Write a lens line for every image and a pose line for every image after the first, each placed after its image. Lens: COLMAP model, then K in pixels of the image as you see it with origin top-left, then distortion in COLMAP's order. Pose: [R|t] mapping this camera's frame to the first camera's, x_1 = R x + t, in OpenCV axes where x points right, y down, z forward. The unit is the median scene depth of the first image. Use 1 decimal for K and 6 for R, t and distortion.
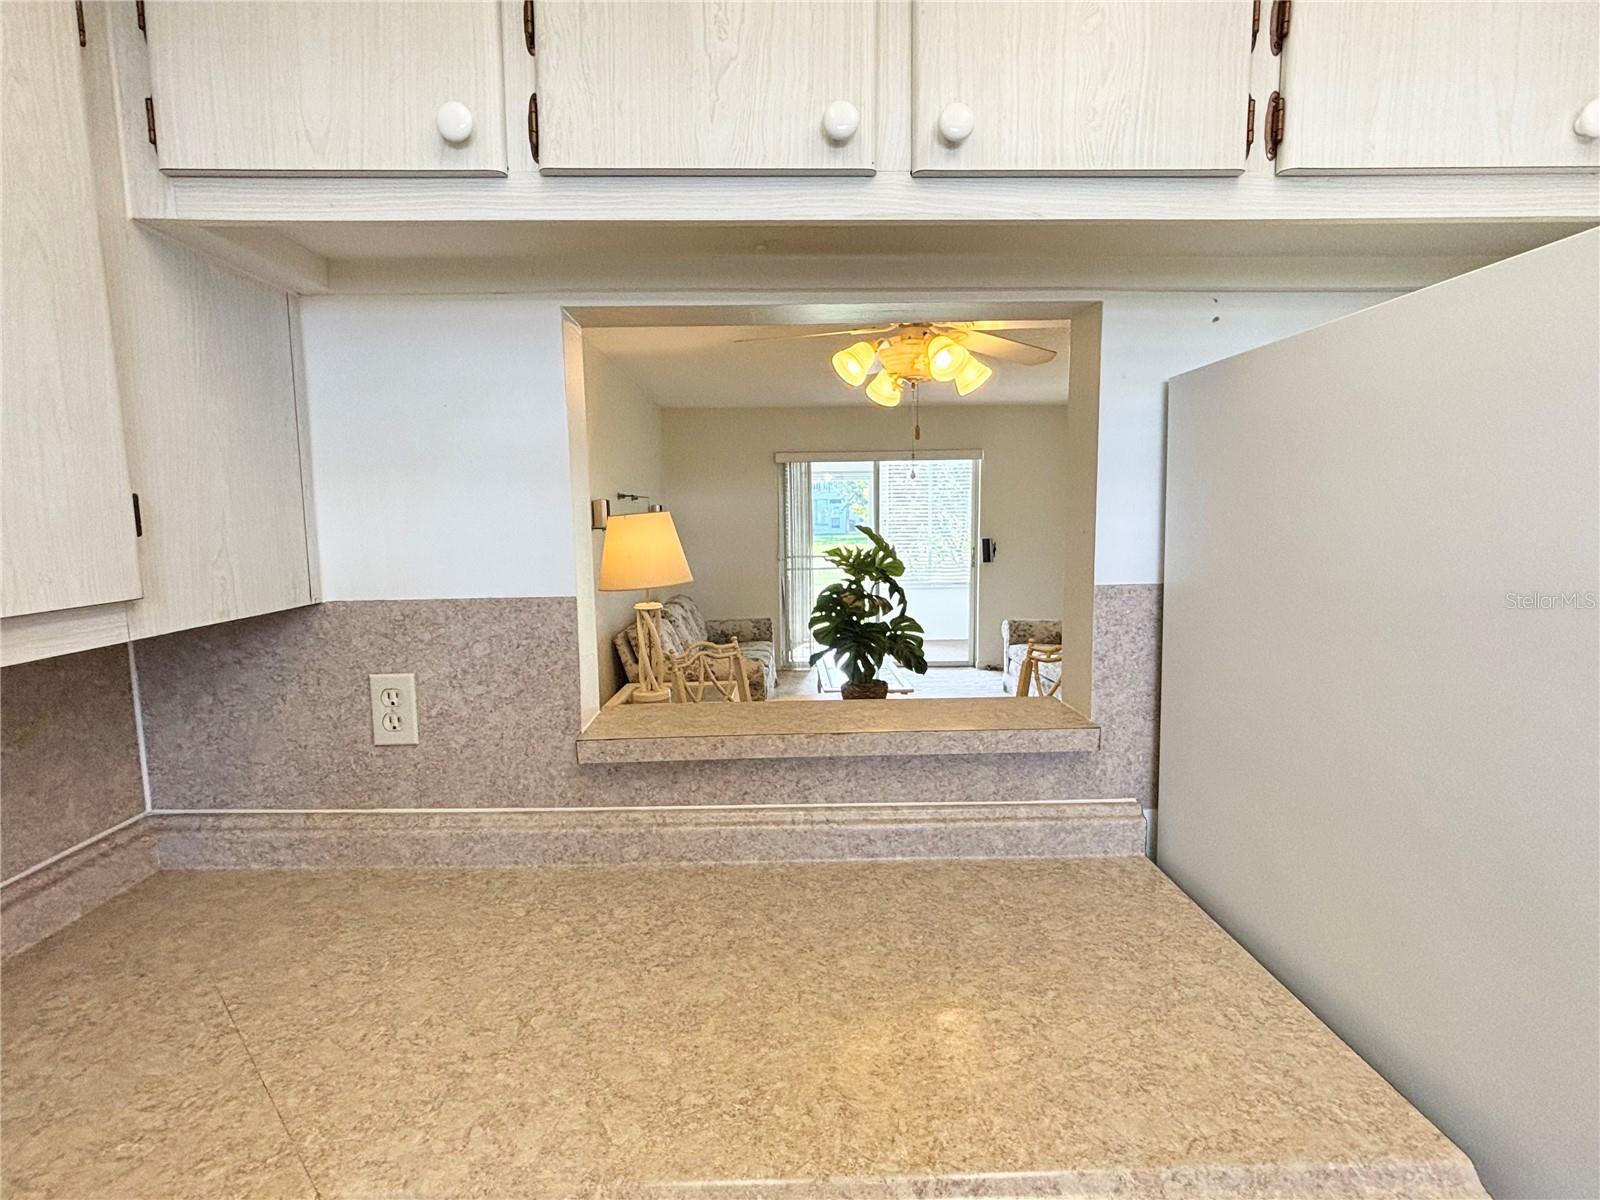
lens RADIAL K [[778.6, 0, 786.9], [0, 778.6, 606.1], [0, 0, 1]] dist [-0.009741, -0.002327]
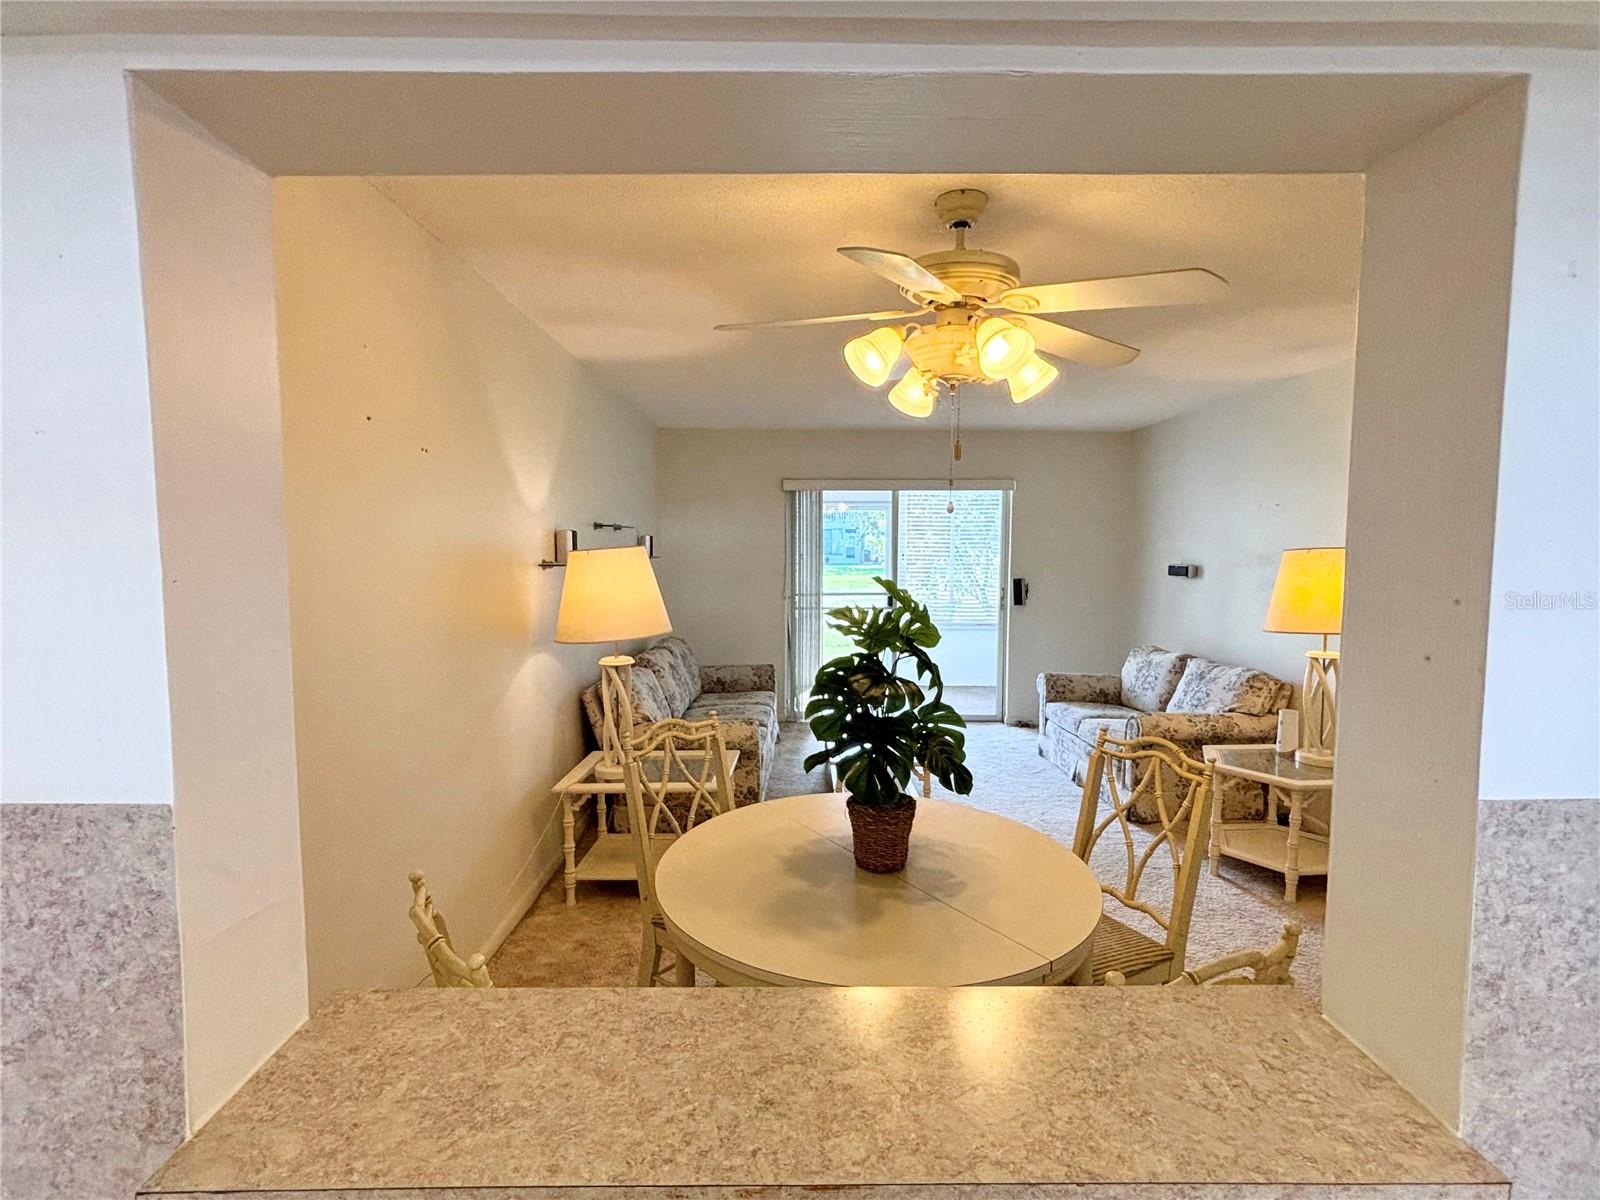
lens RADIAL K [[778.6, 0, 782.9], [0, 778.6, 594.1], [0, 0, 1]] dist [-0.009741, -0.002327]
pose [[0.999548, 0.018608, -0.023604, 0.019147], [-0.019791, 0.998507, -0.050918, -0.040792], [0.022621, 0.051362, 0.998424, 0.231950]]
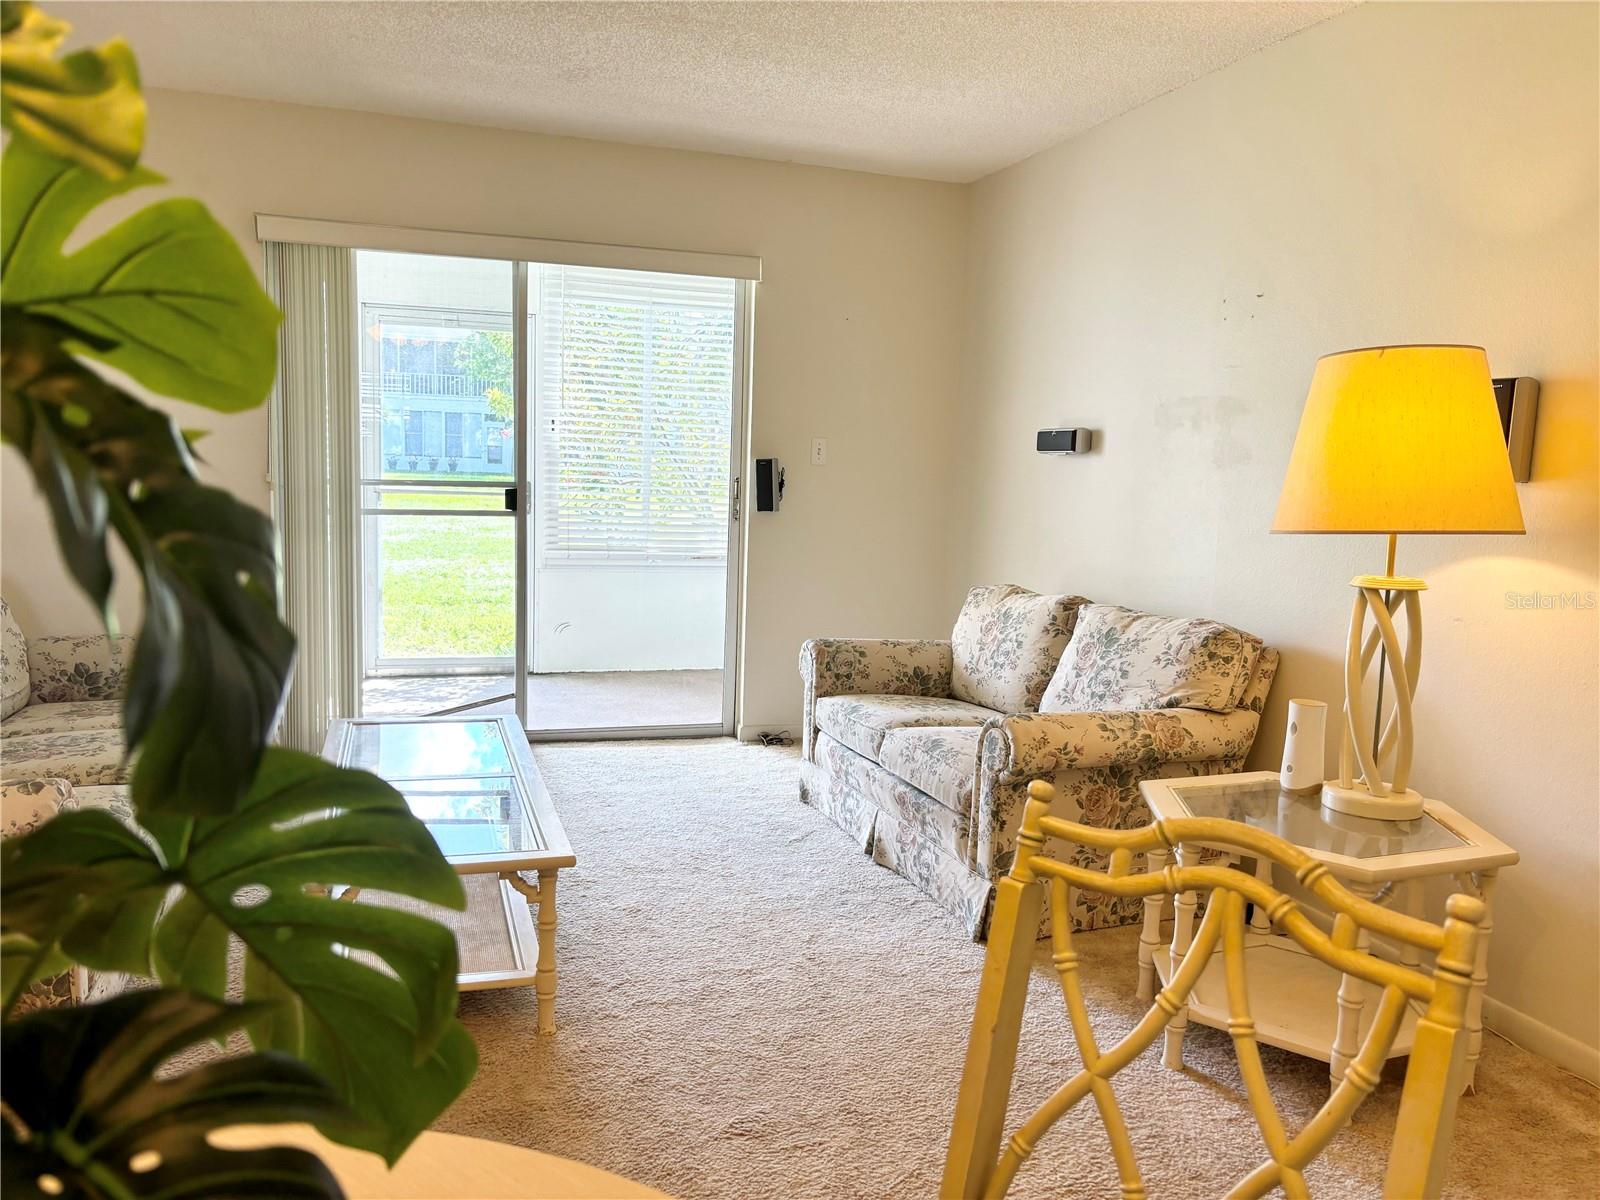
lens RADIAL K [[1216.0, 0, 795.7], [0, 1216.0, 615.7], [0, 0, 1]] dist [0.064228, -0.005135]
pose [[0.955747, 0.008902, 0.294054, 0.142990], [-0.013572, 0.999812, 0.013846, -0.009756], [-0.293876, -0.017224, 0.955688, 0.683492]]
